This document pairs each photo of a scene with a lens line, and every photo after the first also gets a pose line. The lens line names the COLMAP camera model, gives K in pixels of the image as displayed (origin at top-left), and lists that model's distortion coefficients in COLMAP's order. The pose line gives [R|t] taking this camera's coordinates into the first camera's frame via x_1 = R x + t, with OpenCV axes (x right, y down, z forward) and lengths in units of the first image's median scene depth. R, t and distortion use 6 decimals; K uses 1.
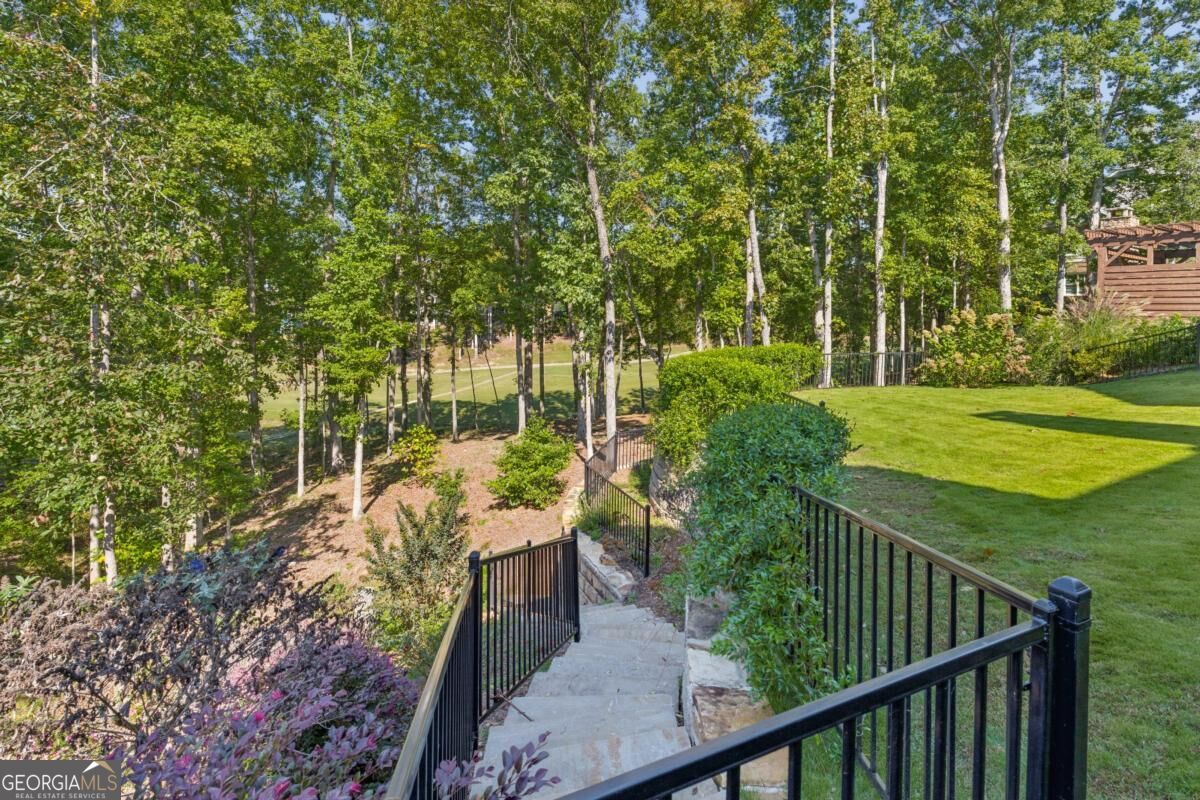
lens RADIAL K [[556.8, 0, 619.4], [0, 556.8, 315.9], [0, 0, 1]] dist [0.000077, -0.000016]
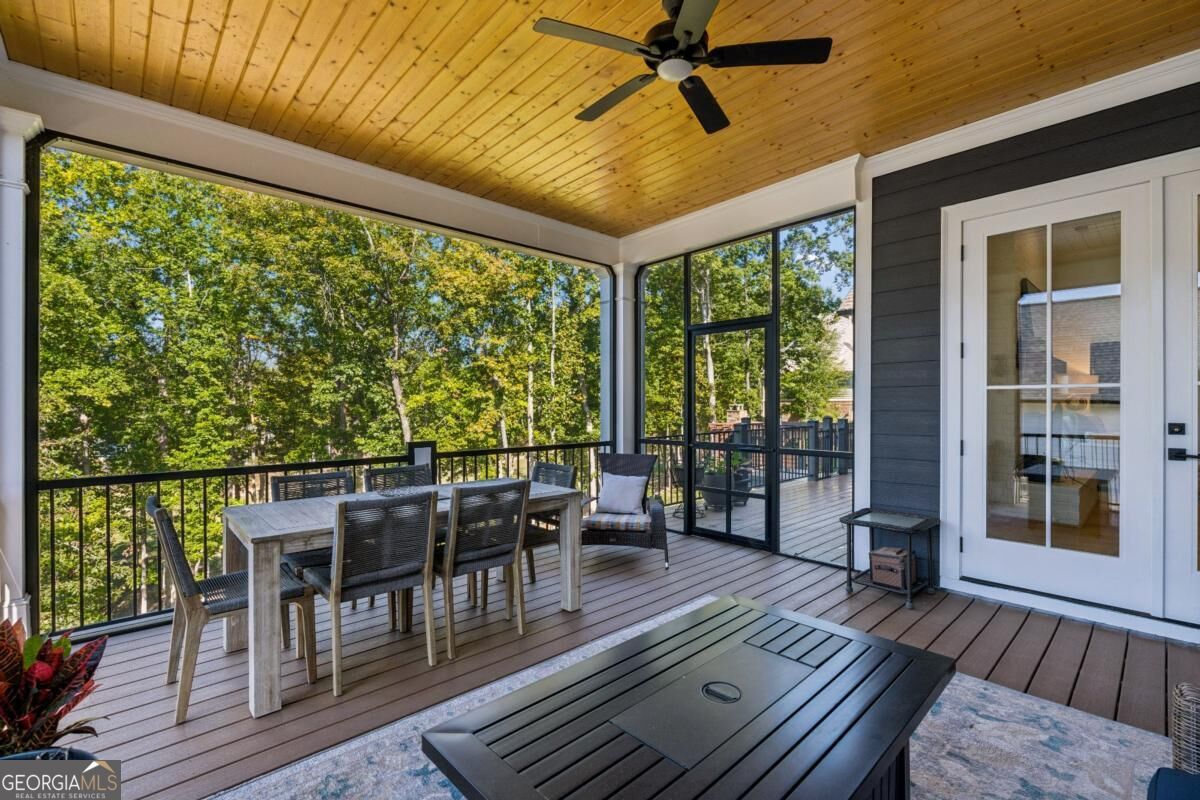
lens RADIAL K [[526.3, 0, 600.0], [0, 526.3, 405.9], [0, 0, 1]] dist [0.000735, 0.000306]
pose [[0.970207, -0.023127, 0.241172, 0.124134], [0.023051, 0.999729, 0.003138, -0.186179], [-0.241180, 0.002515, 0.970477, -0.372931]]
